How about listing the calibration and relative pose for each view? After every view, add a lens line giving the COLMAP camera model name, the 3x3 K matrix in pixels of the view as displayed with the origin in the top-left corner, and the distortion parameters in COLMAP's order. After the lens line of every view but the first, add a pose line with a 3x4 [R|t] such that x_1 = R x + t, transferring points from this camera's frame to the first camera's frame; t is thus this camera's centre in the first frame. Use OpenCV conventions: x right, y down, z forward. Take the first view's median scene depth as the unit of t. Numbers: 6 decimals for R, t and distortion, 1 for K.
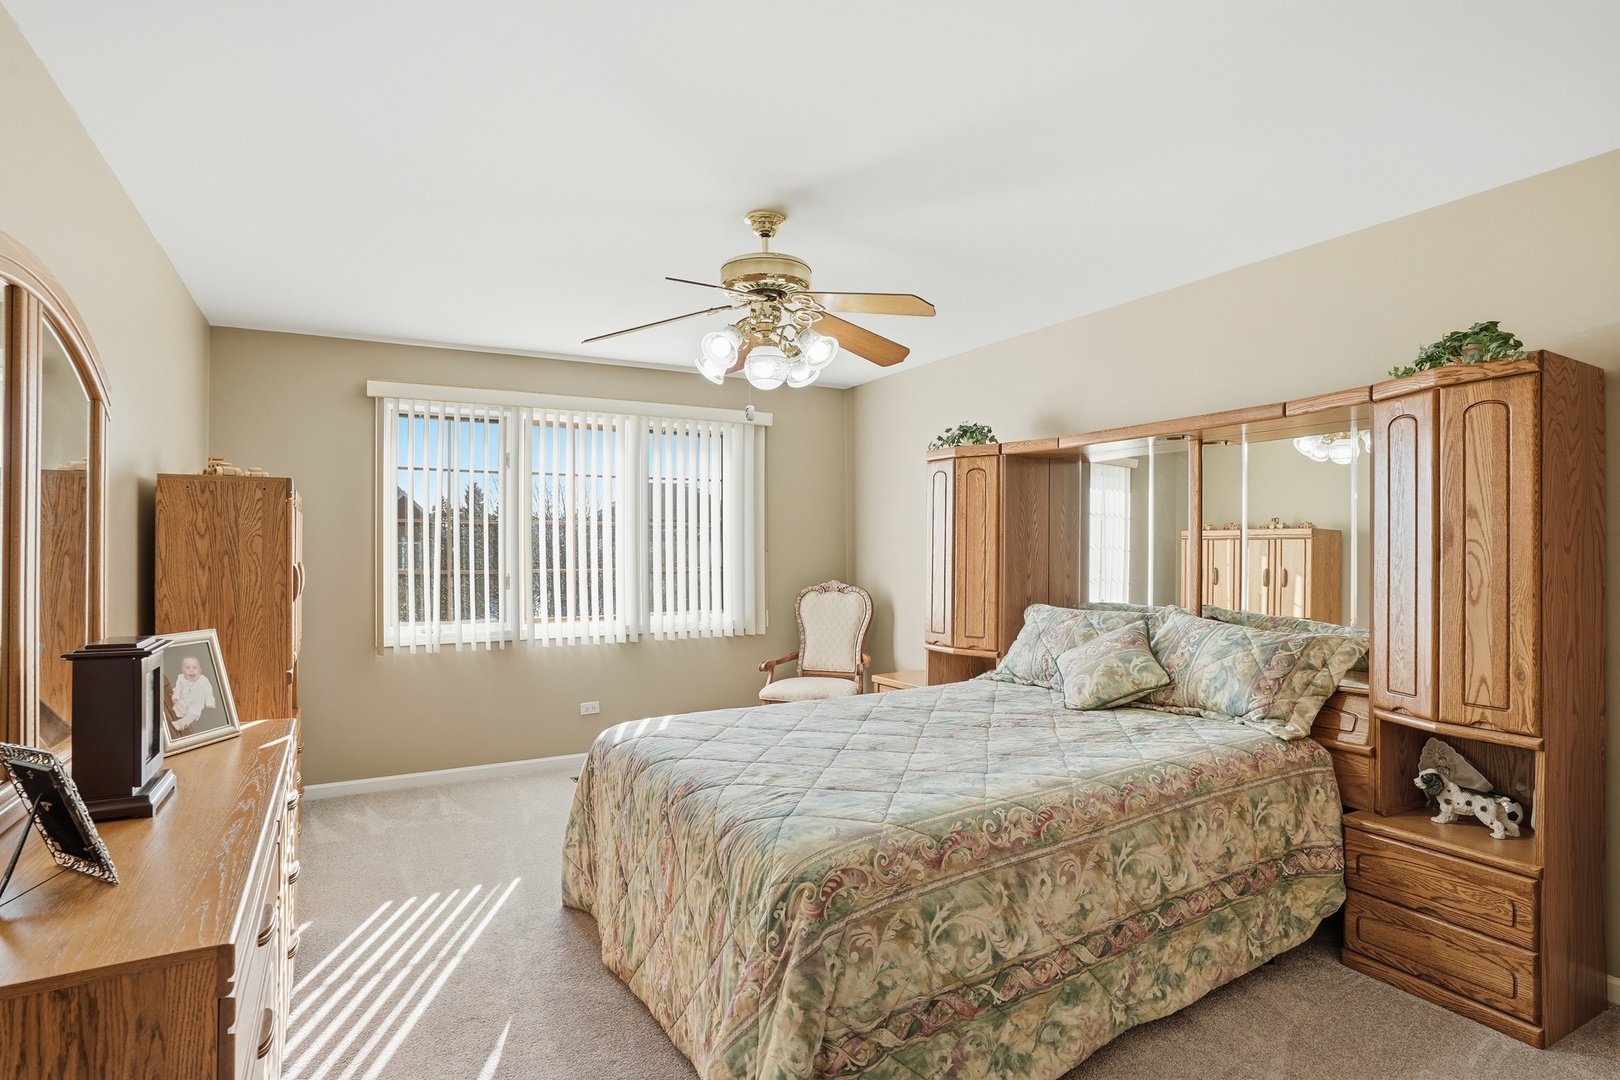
lens RADIAL K [[823.7, 0, 813.0], [0, 823.7, 543.3], [0, 0, 1]] dist [-0.021038, -0.000214]
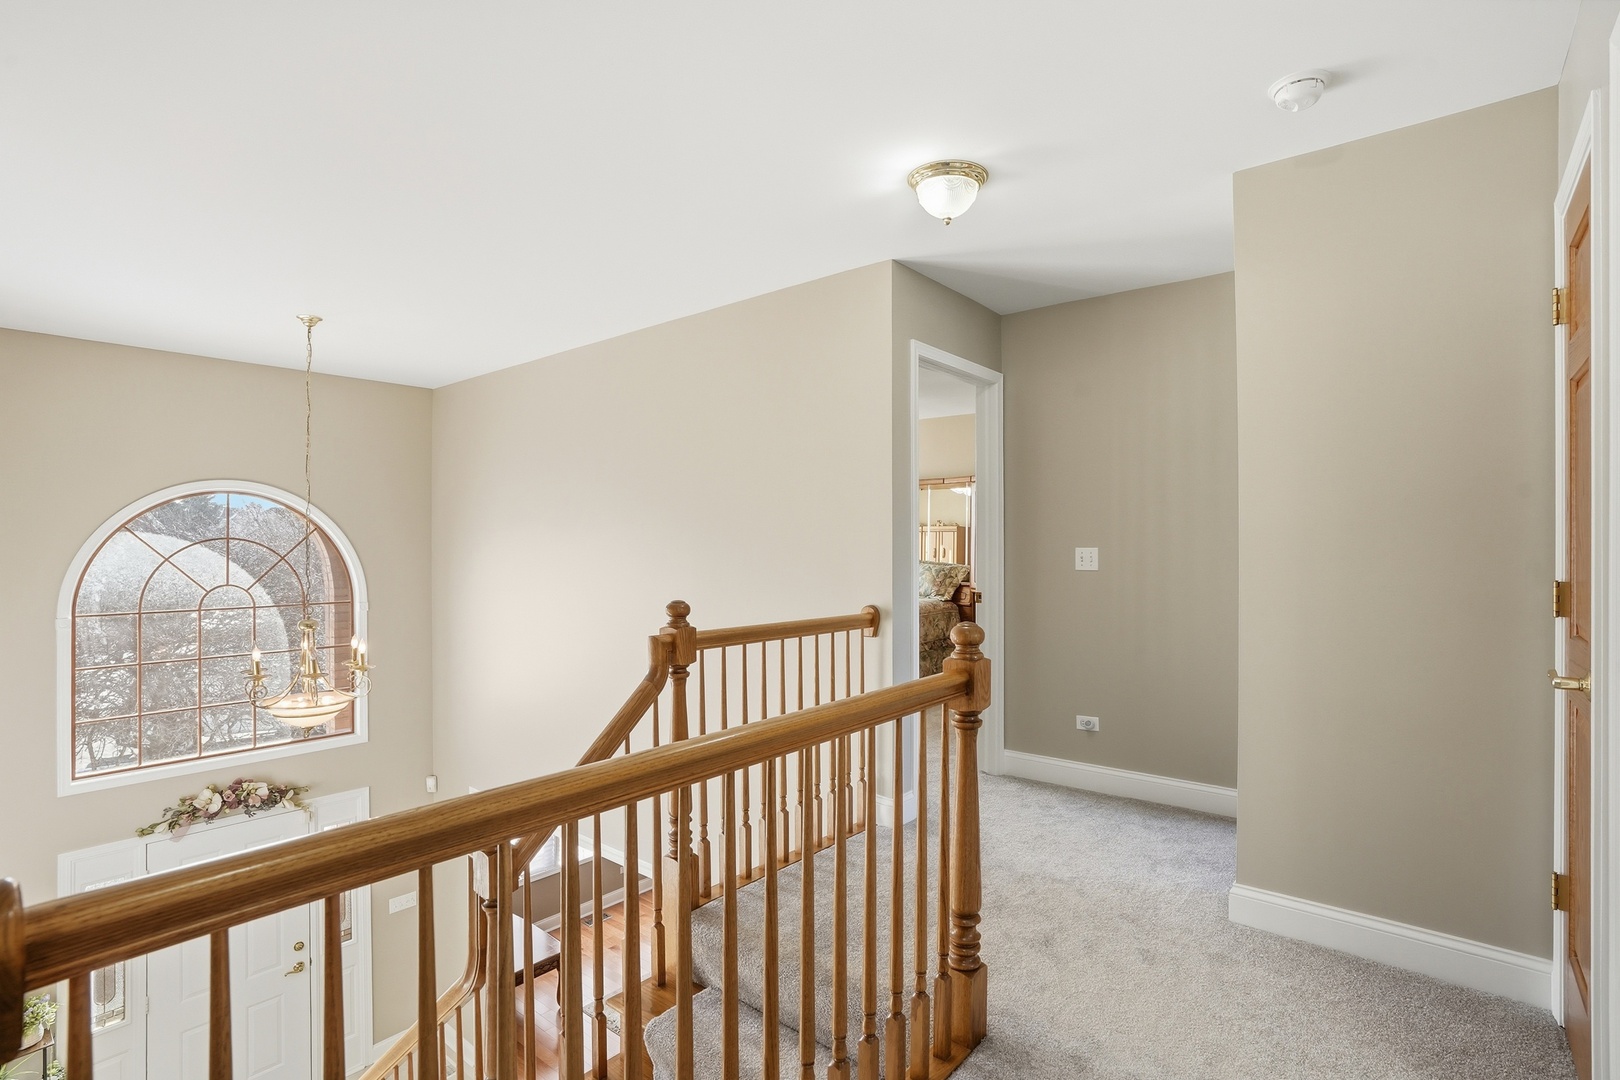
lens RADIAL K [[777.7, 0, 811.2], [0, 777.7, 541.6], [0, 0, 1]] dist [0.000279, 0.000001]
pose [[0.938507, 0.000646, 0.345260, -0.742083], [-0.002376, 0.999987, 0.004587, 0.023372], [-0.345253, -0.005125, 0.938496, -1.300206]]
